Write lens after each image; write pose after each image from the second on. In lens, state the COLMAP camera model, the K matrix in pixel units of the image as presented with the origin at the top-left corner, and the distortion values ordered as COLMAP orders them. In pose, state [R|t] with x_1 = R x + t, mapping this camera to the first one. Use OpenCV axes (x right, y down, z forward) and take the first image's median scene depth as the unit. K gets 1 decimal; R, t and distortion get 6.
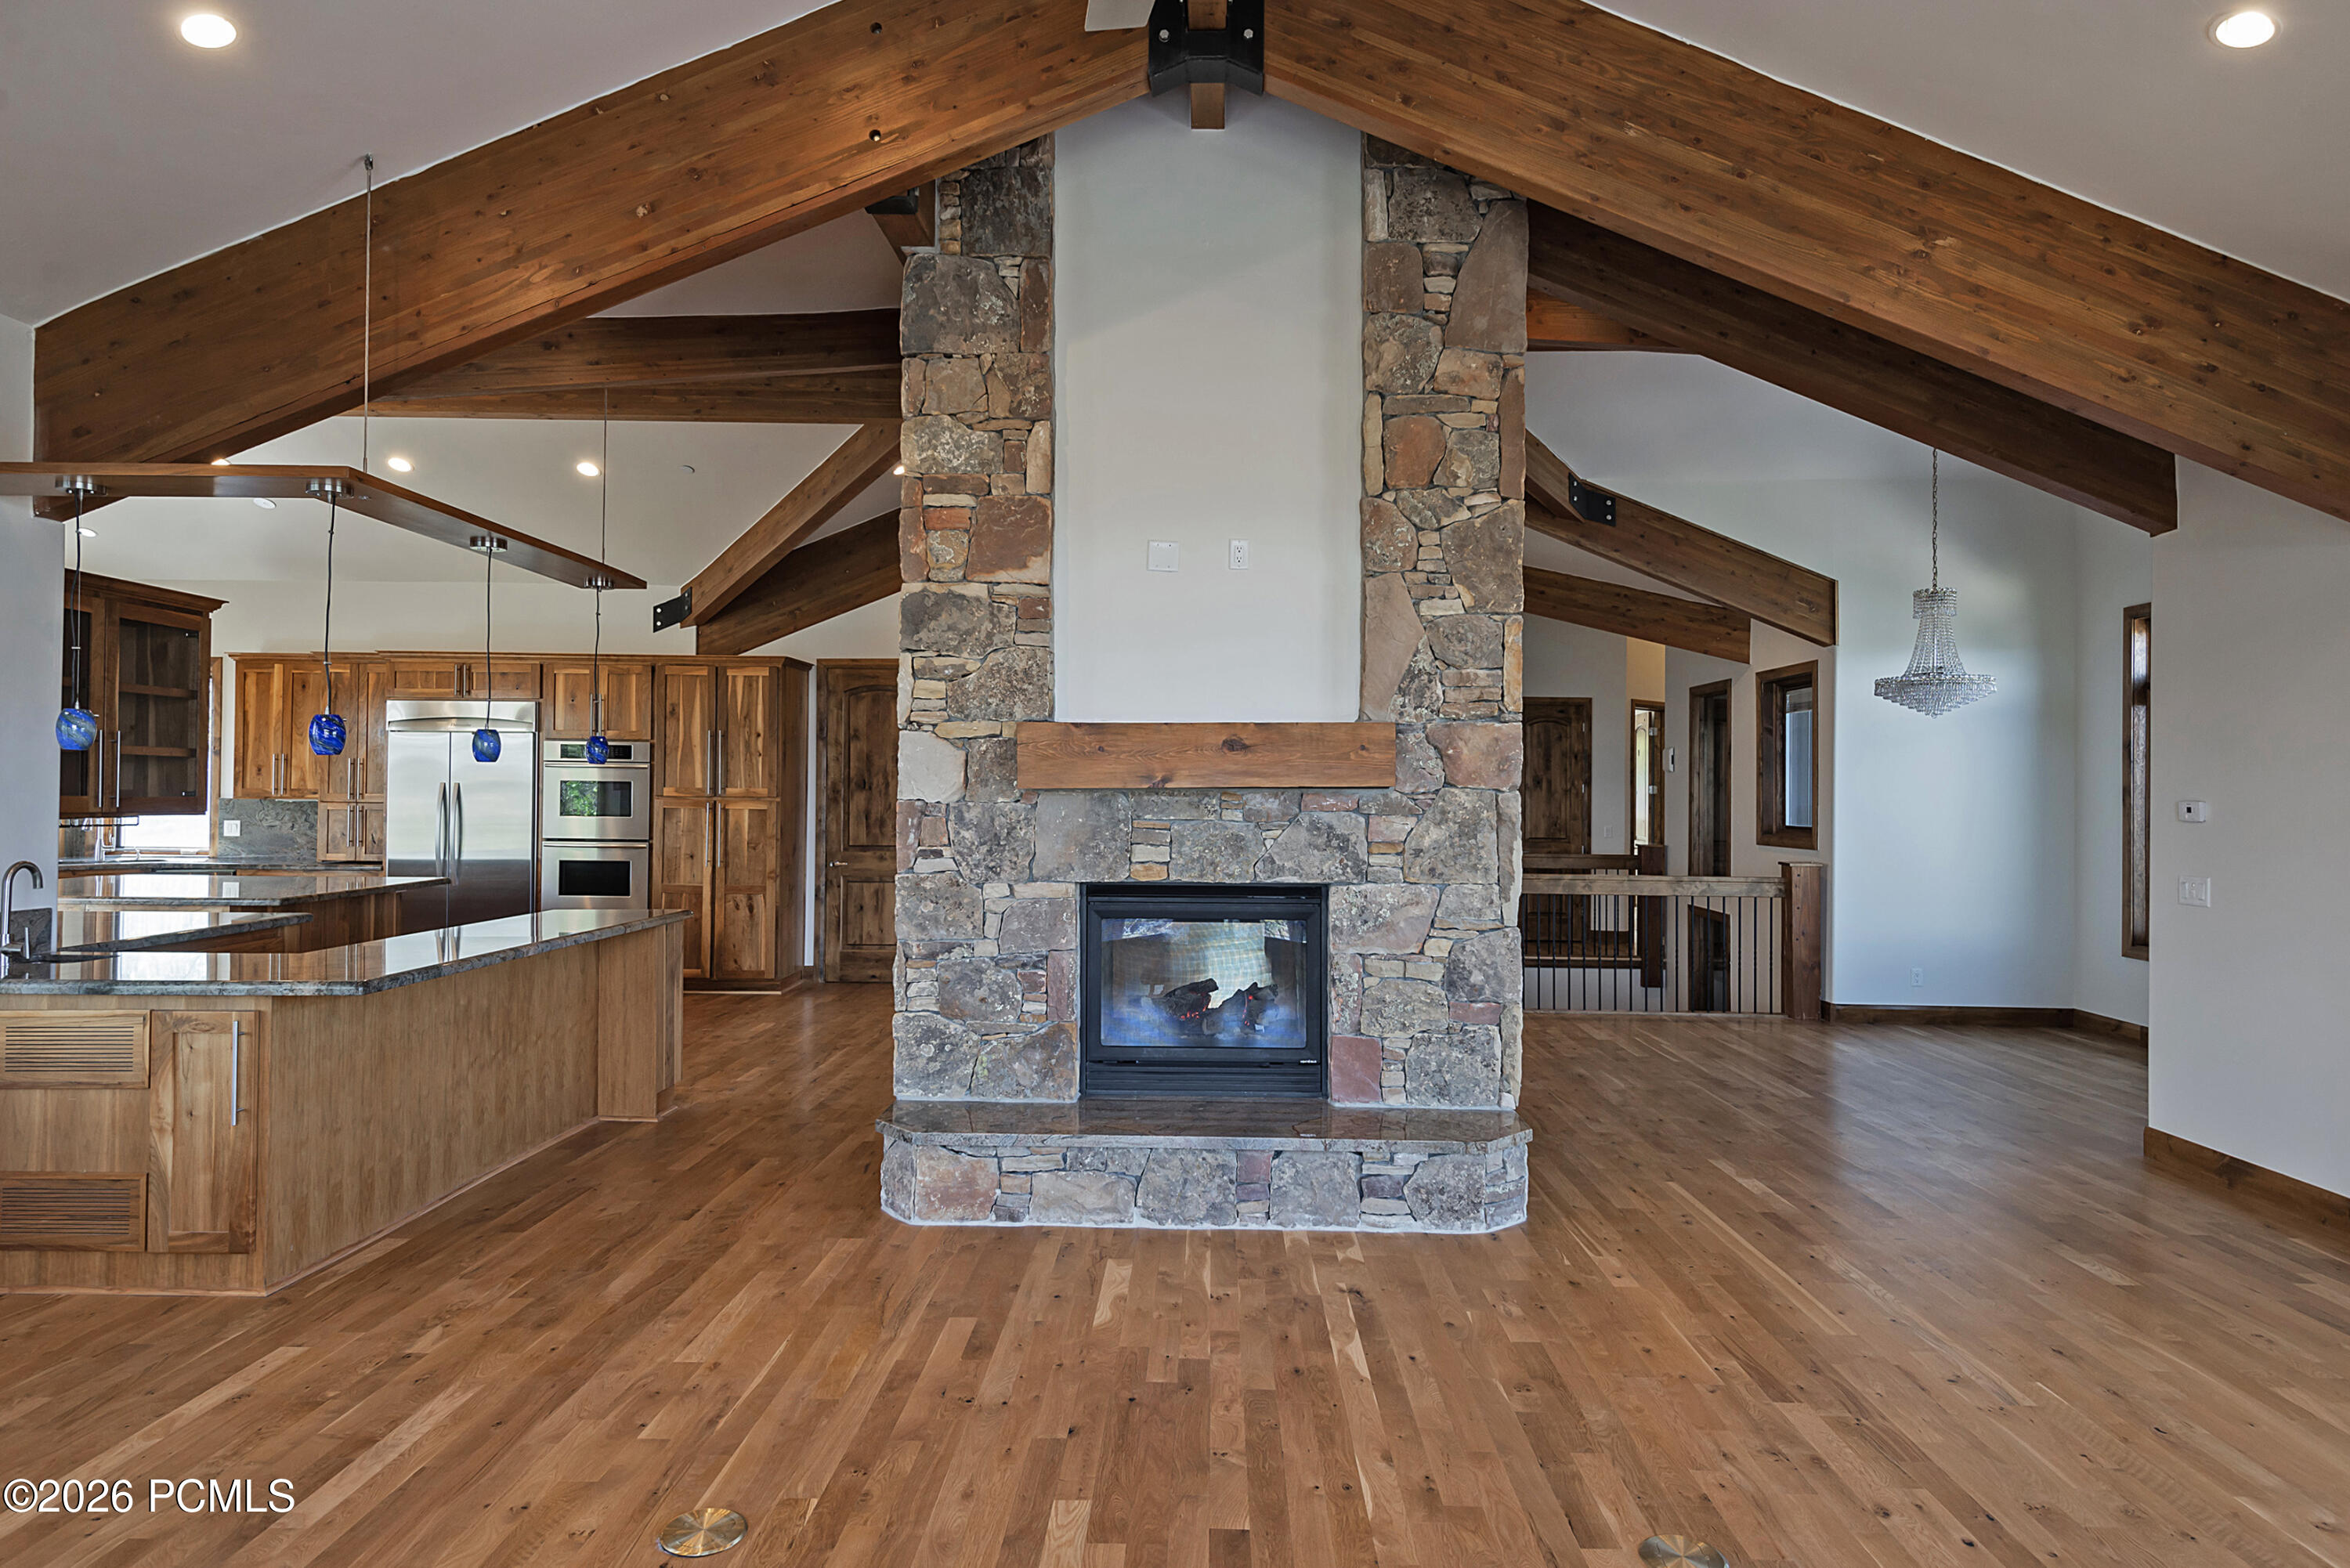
lens RADIAL K [[1350.7, 0, 1175.0], [0, 1350.7, 784.0], [0, 0, 1]] dist [0.045601, -0.029049]
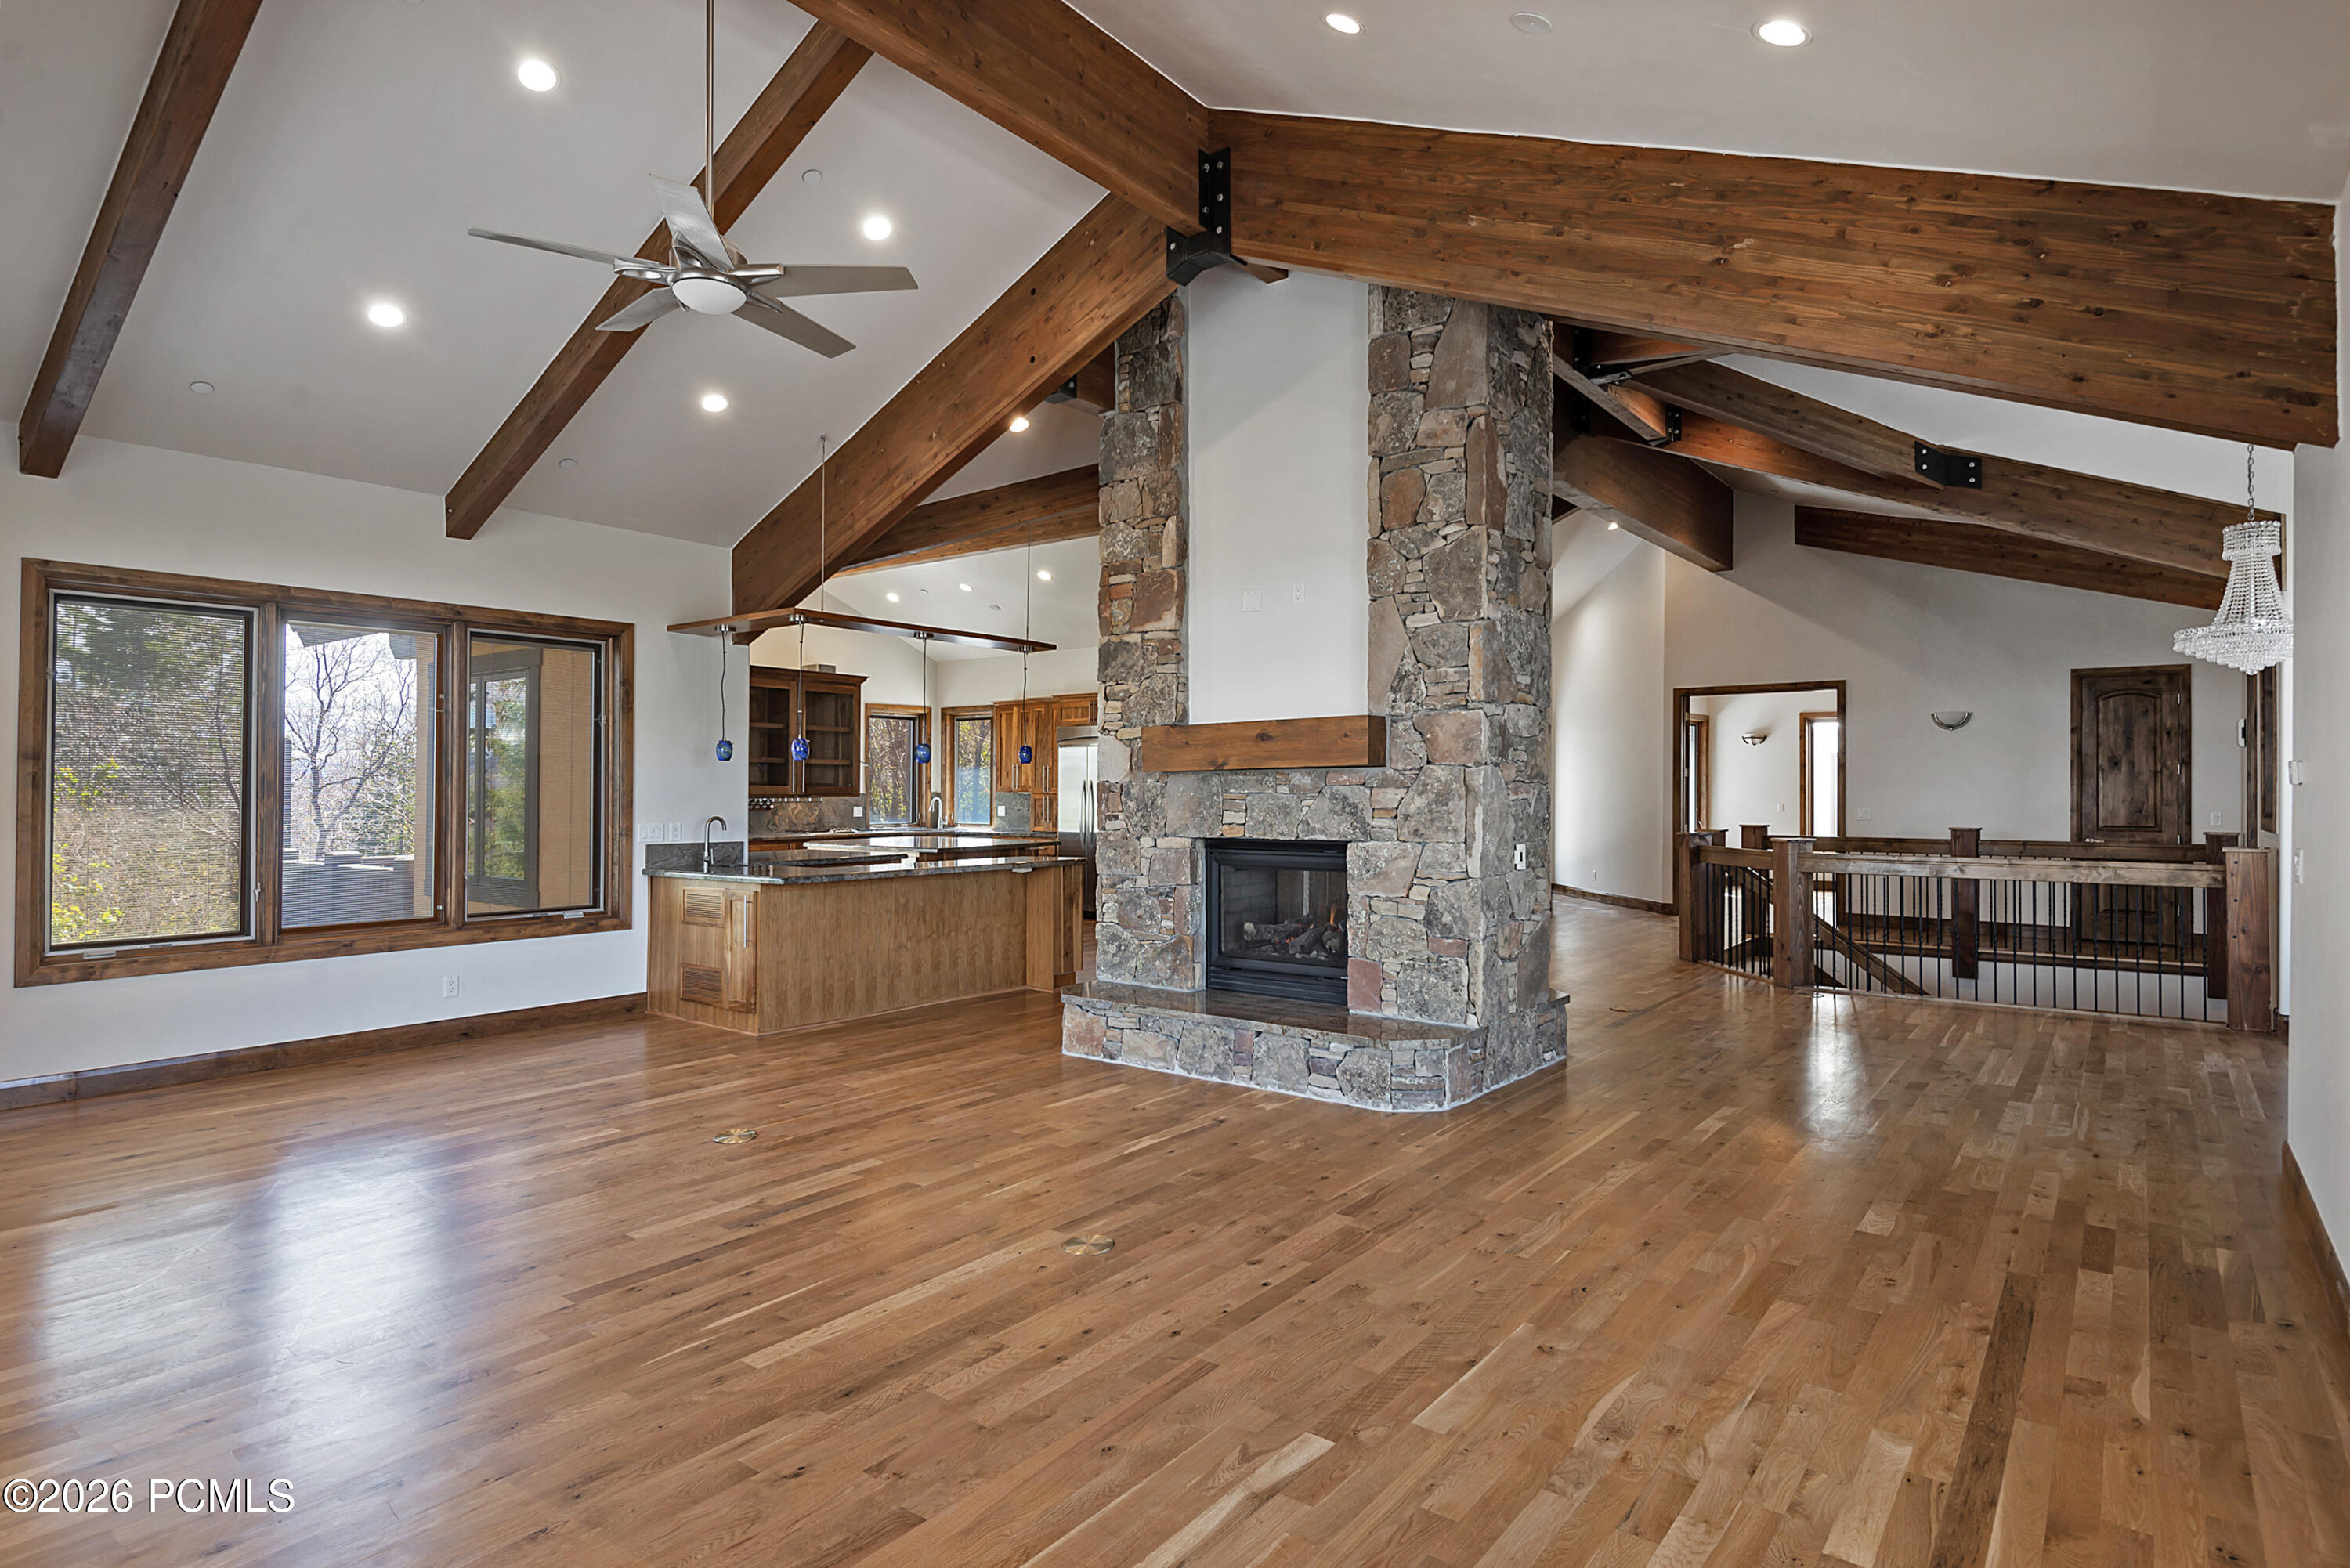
lens RADIAL K [[1209.9, 0, 1175.0], [0, 1209.9, 784.0], [0, 0, 1]] dist [0.046144, -0.038730]
pose [[0.803010, -0.013693, -0.595808, 0.681333], [0.012862, 0.999901, -0.005645, 0.023808], [0.595826, -0.003130, 0.803107, -0.032076]]
